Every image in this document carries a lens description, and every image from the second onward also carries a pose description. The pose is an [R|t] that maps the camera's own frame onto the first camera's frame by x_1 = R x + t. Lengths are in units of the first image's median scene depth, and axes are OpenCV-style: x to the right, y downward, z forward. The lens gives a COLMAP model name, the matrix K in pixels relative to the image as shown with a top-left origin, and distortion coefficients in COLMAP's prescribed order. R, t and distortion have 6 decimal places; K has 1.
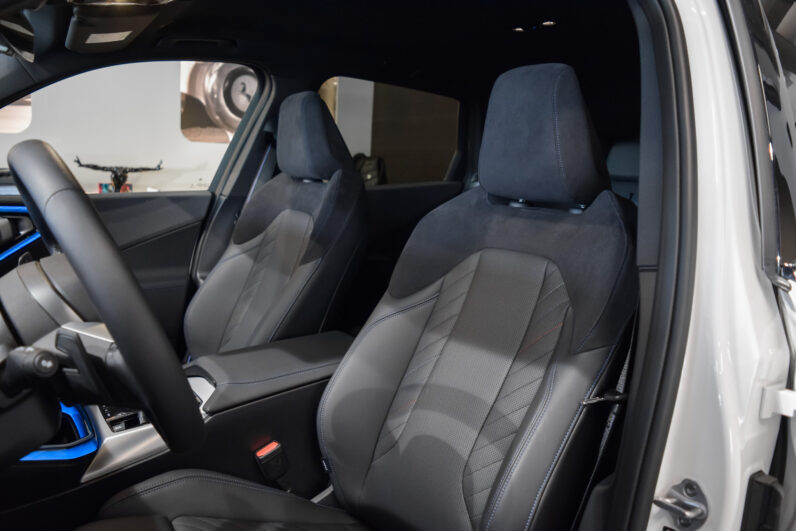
lens RADIAL K [[624.0, 0, 399.5], [0, 624.0, 263.9], [0, 0, 1]] dist [-0.103431, 0.032474]
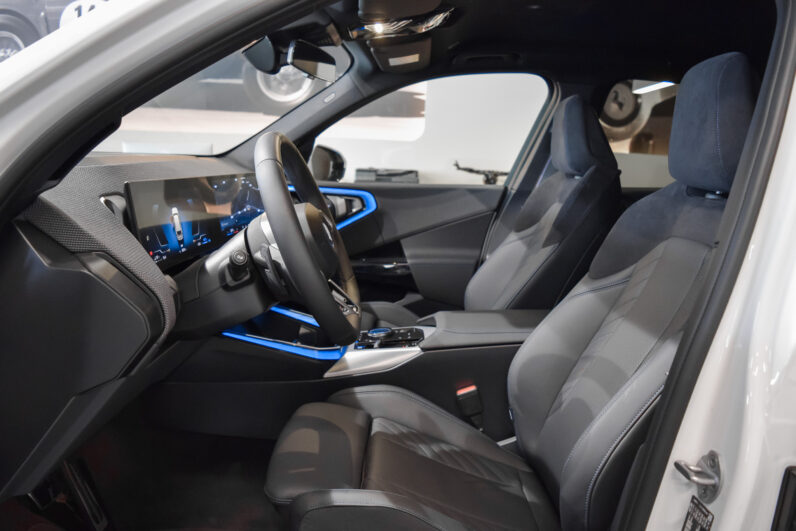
lens RADIAL K [[624.0, 0, 399.5], [0, 624.0, 263.9], [0, 0, 1]] dist [-0.103431, 0.032474]
pose [[0.810728, 0.089472, -0.578545, 0.330016], [-0.099103, 0.994964, 0.014996, 0.044426], [0.576973, 0.045178, 0.815513, -0.075689]]
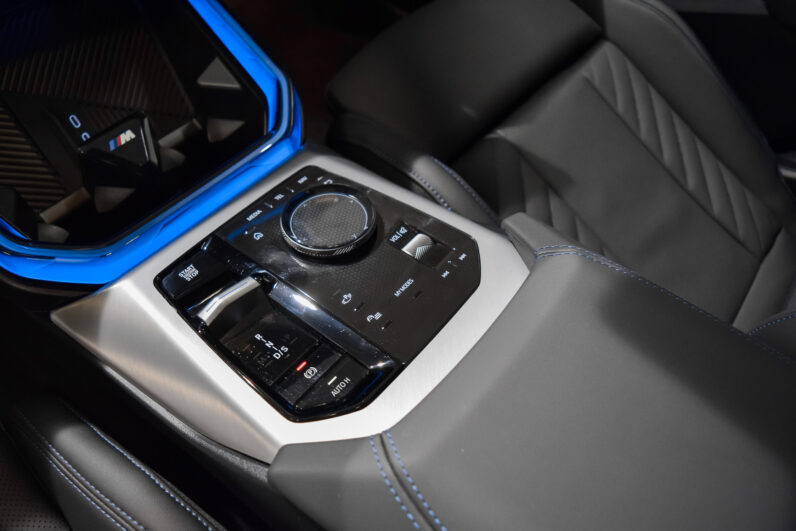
lens RADIAL K [[624.0, 0, 399.5], [0, 624.0, 263.9], [0, 0, 1]] dist [-0.103431, 0.032474]
pose [[0.274888, 0.752460, -0.598531, -0.172776], [-0.221552, 0.655333, 0.722117, -0.027395], [0.935602, -0.065896, 0.346853, 0.823415]]
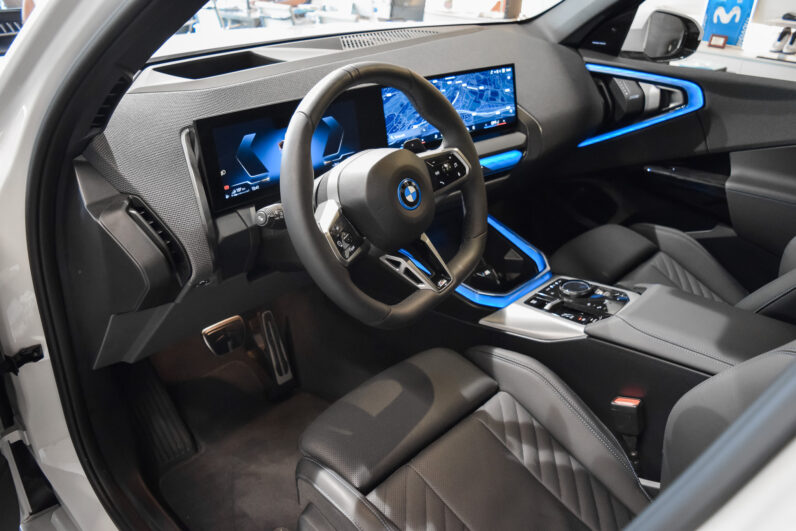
lens RADIAL K [[624.0, 0, 399.5], [0, 624.0, 263.9], [0, 0, 1]] dist [-0.103431, 0.032474]
pose [[0.196948, 0.426005, -0.883024, 0.407109], [-0.166351, 0.902125, 0.398118, -0.181604], [0.966198, 0.068483, 0.248538, 0.382808]]
